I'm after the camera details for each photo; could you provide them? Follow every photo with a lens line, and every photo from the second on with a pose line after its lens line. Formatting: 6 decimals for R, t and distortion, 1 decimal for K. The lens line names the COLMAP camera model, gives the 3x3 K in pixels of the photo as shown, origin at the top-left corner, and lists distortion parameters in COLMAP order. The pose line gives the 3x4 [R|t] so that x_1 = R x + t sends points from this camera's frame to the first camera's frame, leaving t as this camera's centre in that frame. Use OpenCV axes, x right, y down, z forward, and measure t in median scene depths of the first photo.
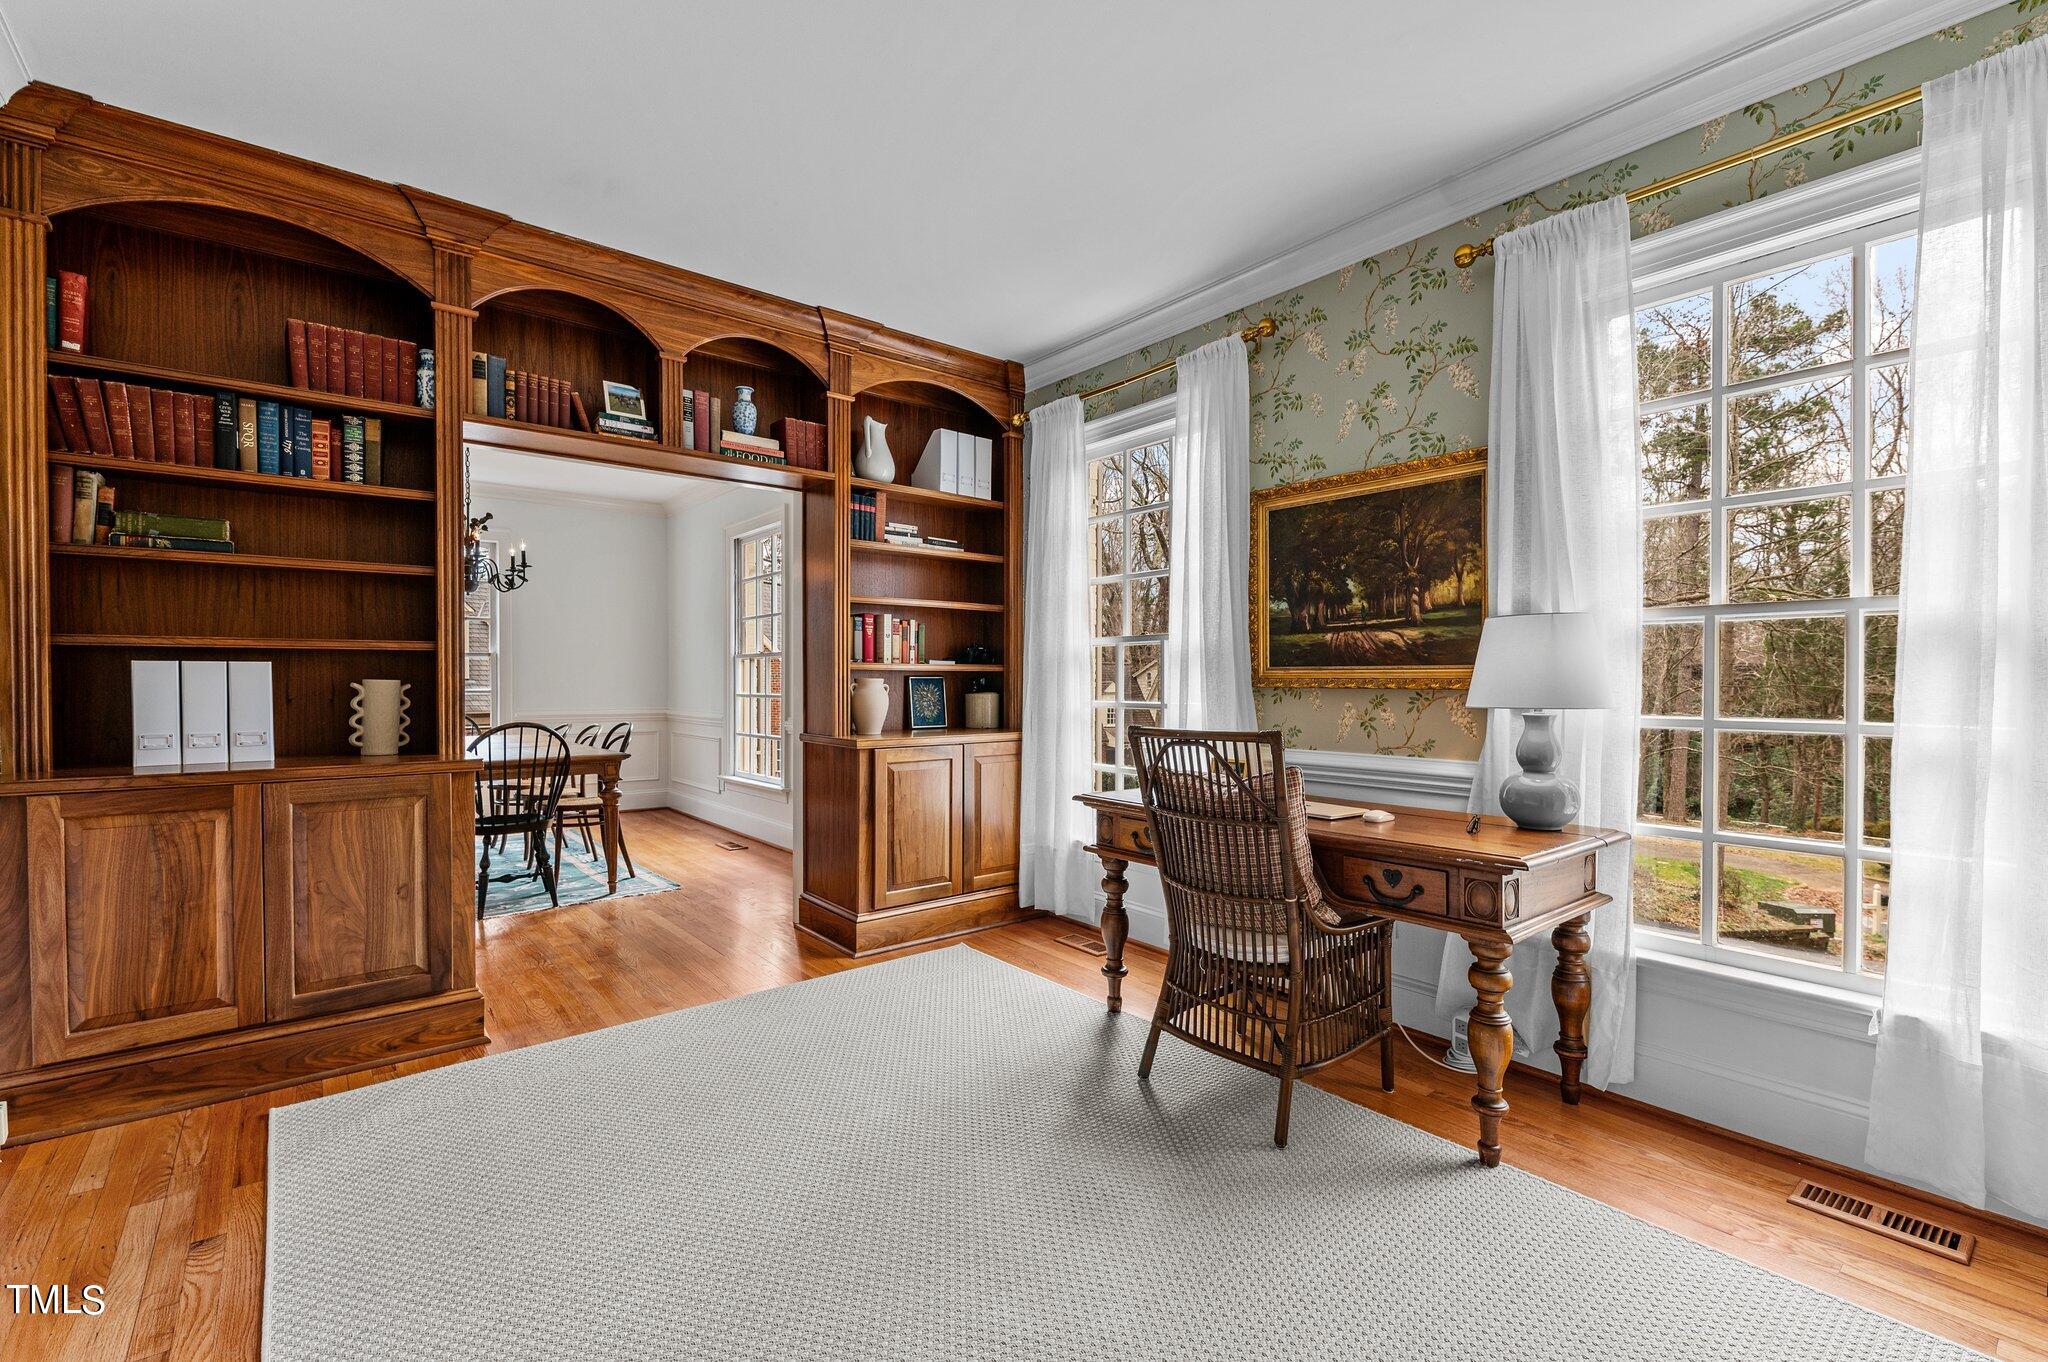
lens RADIAL K [[893.2, 0, 1024.0], [0, 893.2, 681.0], [0, 0, 1]] dist [0.003622, -0.000447]
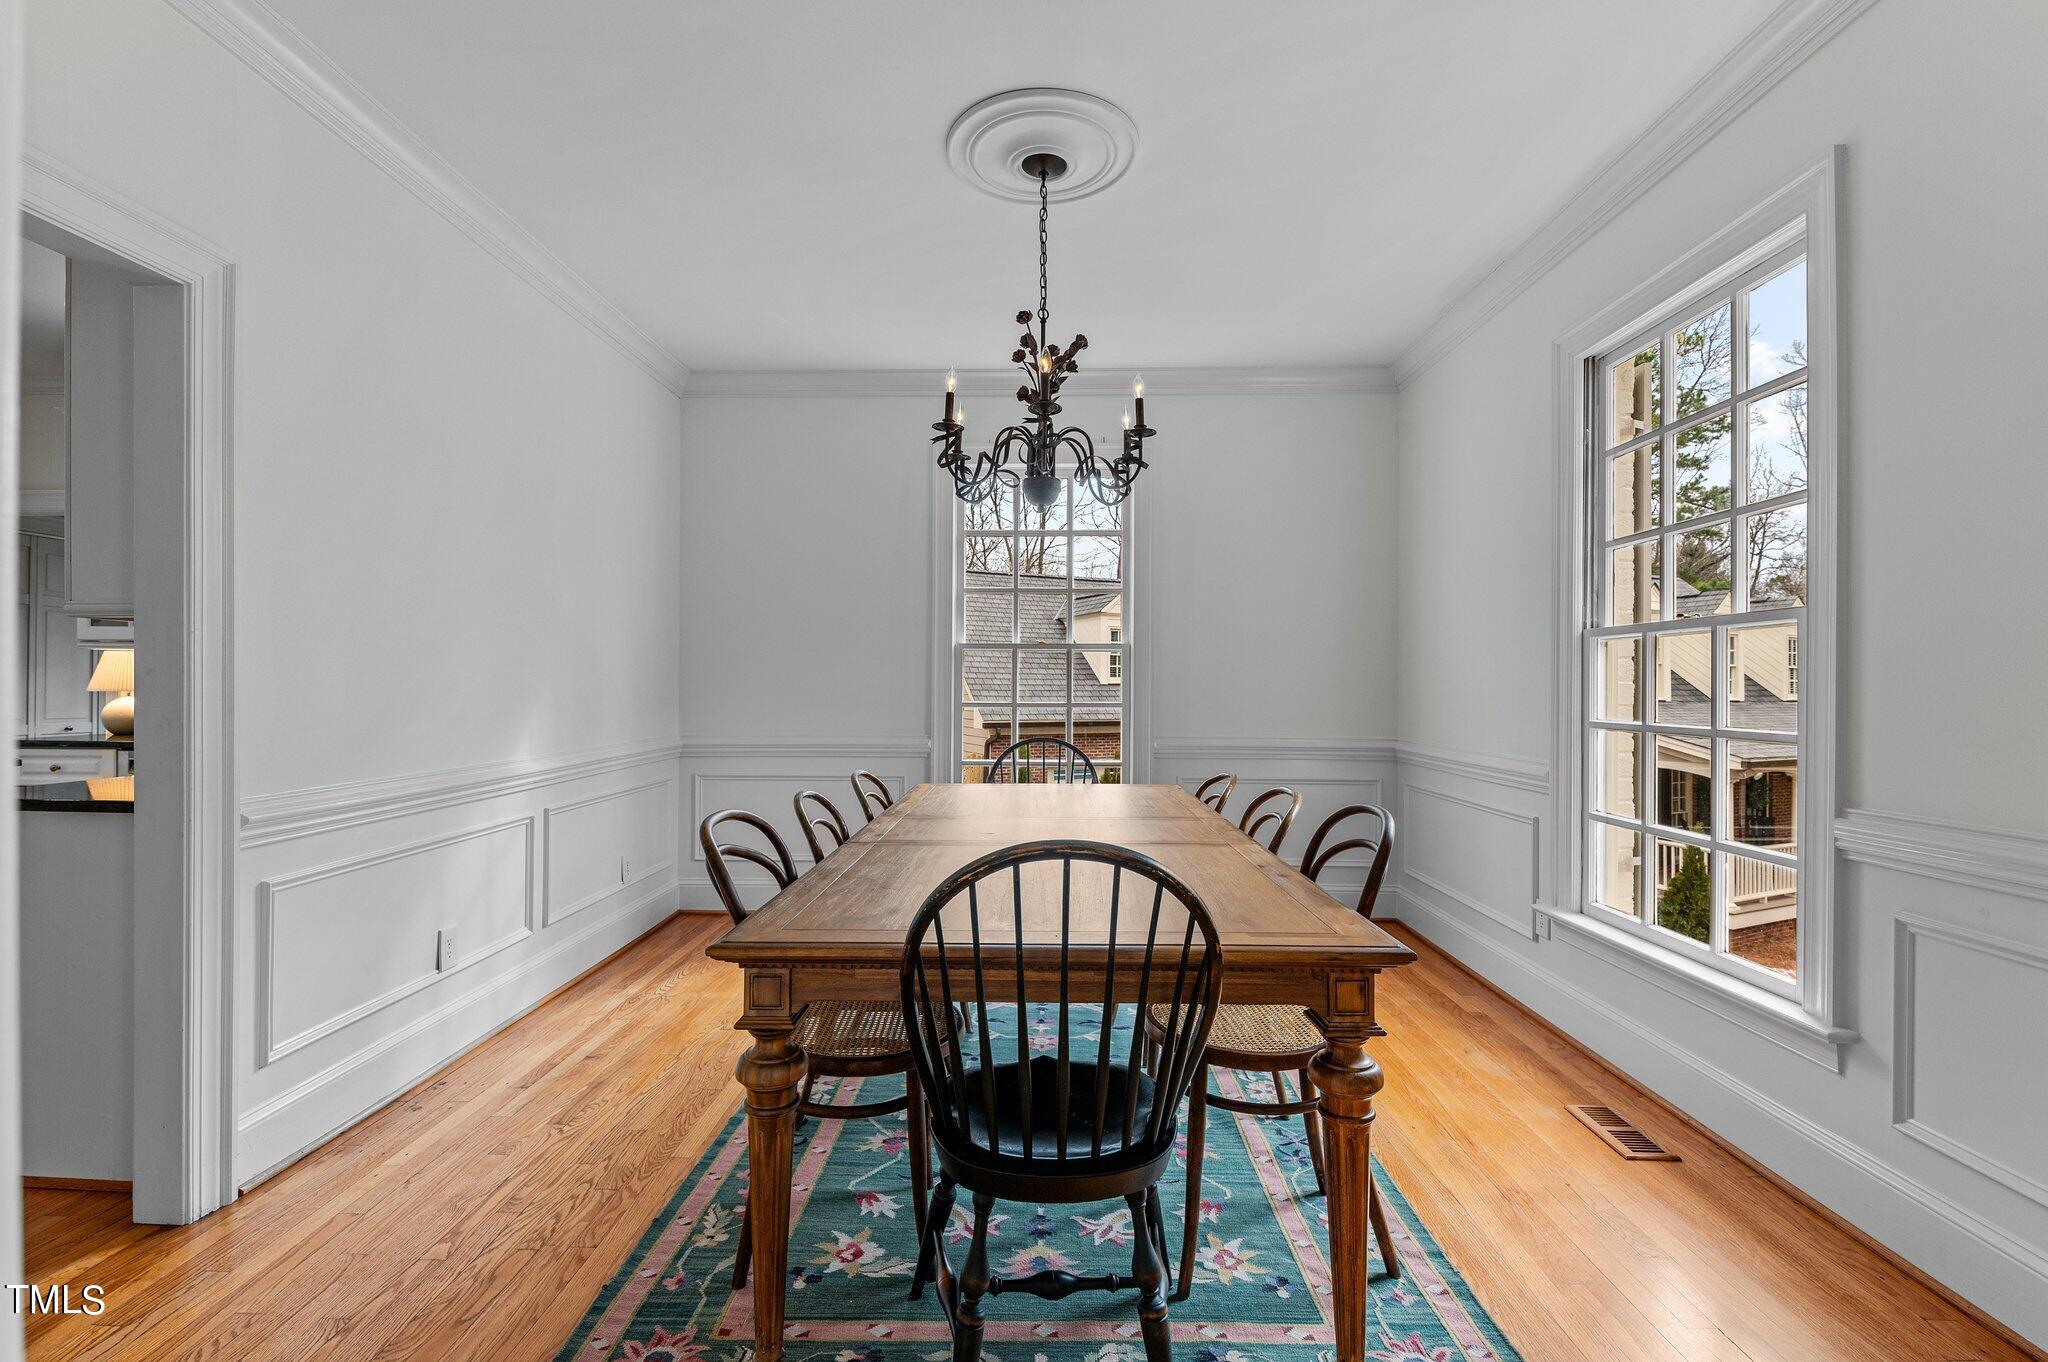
lens RADIAL K [[917.8, 0, 1024.0], [0, 917.8, 681.0], [0, 0, 1]] dist [-0.002031, -0.000280]
pose [[0.767764, 0.011973, -0.640621, -0.352490], [-0.012994, 0.999911, 0.003116, -0.003955], [0.640601, 0.005932, 0.767851, 0.700708]]
